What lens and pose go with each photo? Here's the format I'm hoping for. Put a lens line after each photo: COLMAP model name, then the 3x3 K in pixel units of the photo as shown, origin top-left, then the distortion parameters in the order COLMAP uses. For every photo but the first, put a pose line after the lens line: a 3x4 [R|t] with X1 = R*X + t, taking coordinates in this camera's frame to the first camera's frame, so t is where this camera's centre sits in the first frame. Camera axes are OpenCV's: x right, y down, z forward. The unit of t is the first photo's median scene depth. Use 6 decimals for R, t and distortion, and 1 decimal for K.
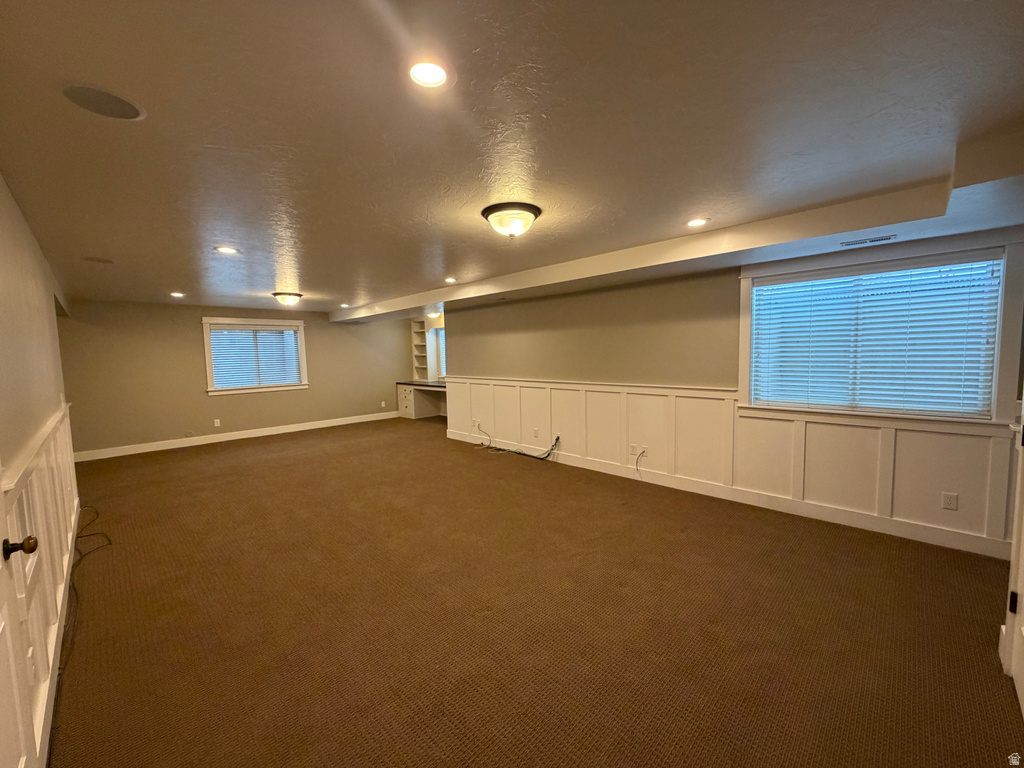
lens RADIAL K [[408.7, 0, 512.0], [0, 408.7, 384.0], [0, 0, 1]] dist [0.001122, 0.000059]
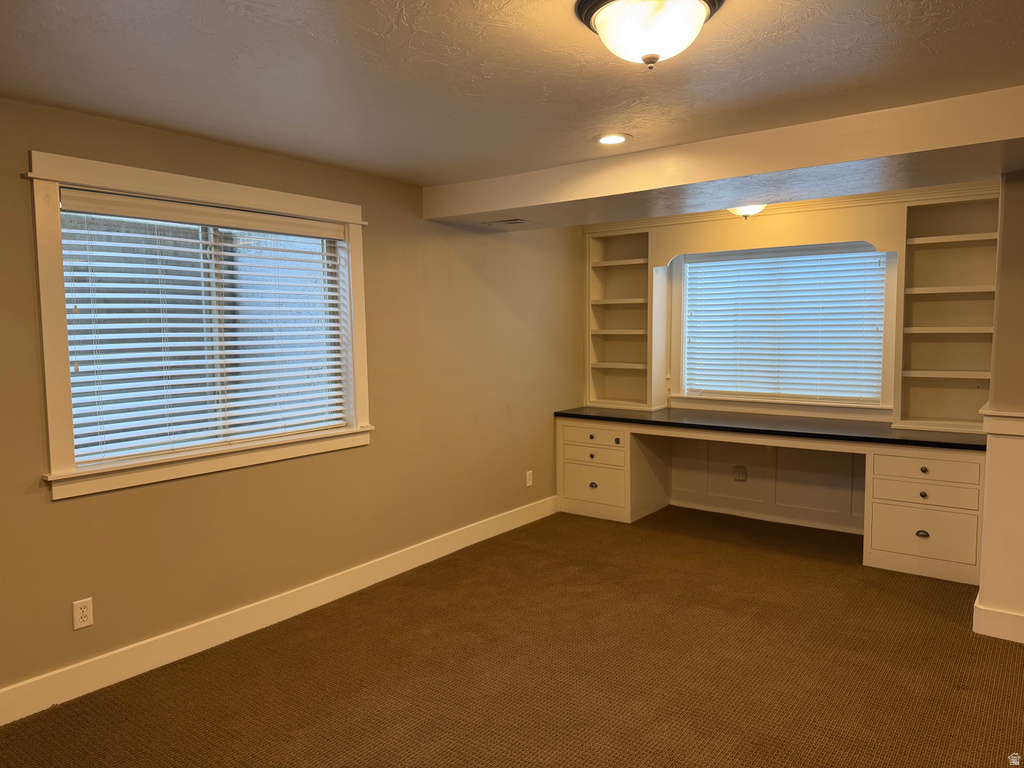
lens RADIAL K [[698.3, 0, 511.8], [0, 698.3, 389.2], [0, 0, 1]] dist [0.085563, -0.113910]
pose [[0.989062, 0.002472, 0.147479, -0.413588], [-0.003270, 0.999981, 0.005168, -0.026699], [-0.147463, -0.005593, 0.989052, 0.433490]]
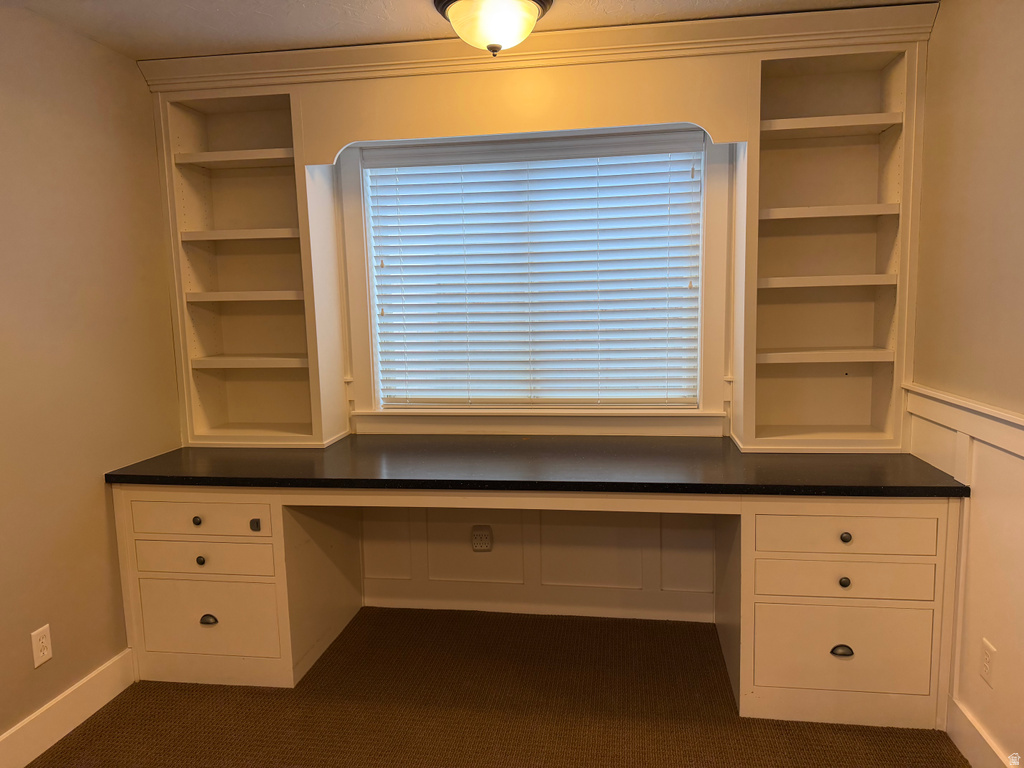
lens RADIAL K [[698.3, 0, 511.8], [0, 698.3, 389.2], [0, 0, 1]] dist [0.085563, -0.113910]
pose [[0.802722, -0.068412, 0.592417, -0.322794], [0.050638, 0.997630, 0.046591, -0.041643], [-0.594200, -0.007400, 0.804283, 0.707065]]
